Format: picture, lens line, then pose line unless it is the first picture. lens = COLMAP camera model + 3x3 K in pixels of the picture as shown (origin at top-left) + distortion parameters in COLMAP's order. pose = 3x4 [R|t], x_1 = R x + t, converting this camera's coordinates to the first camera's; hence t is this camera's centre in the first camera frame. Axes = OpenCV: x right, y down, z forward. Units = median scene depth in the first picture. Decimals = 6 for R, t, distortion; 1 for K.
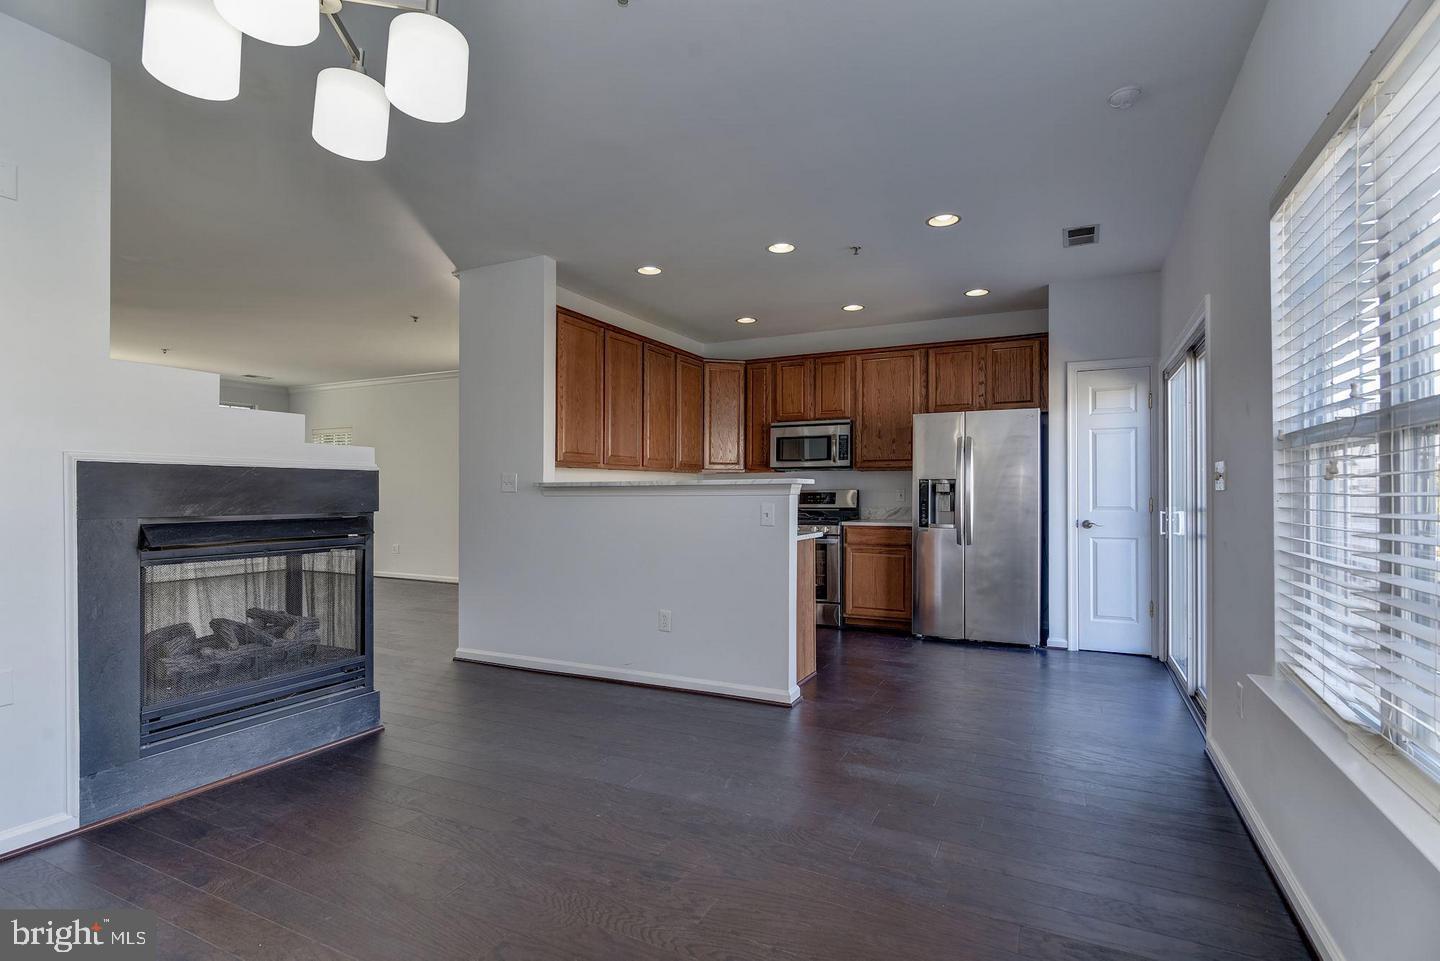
lens RADIAL K [[698.2, 0, 717.2], [0, 698.2, 487.2], [0, 0, 1]] dist [0.000287, 0.000338]
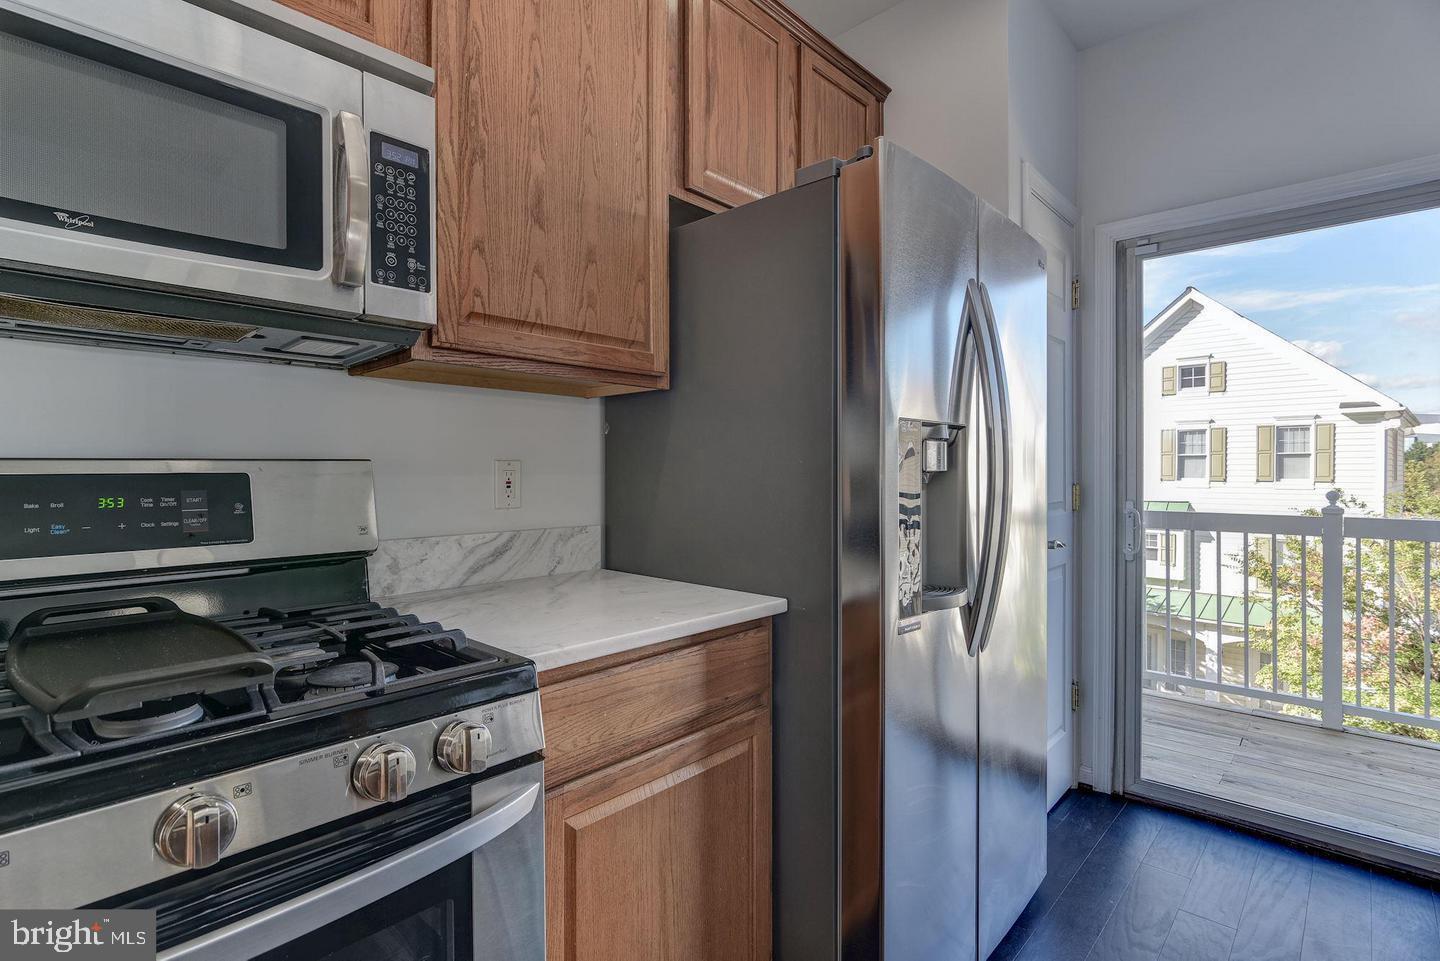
lens RADIAL K [[713.8, 0, 718.9], [0, 713.8, 477.1], [0, 0, 1]] dist [-0.001202, -0.000885]
pose [[0.278502, -0.005743, 0.960419, 0.033904], [-0.004553, 0.999963, 0.007300, 0.007063], [-0.960425, -0.006406, 0.278465, 0.909636]]
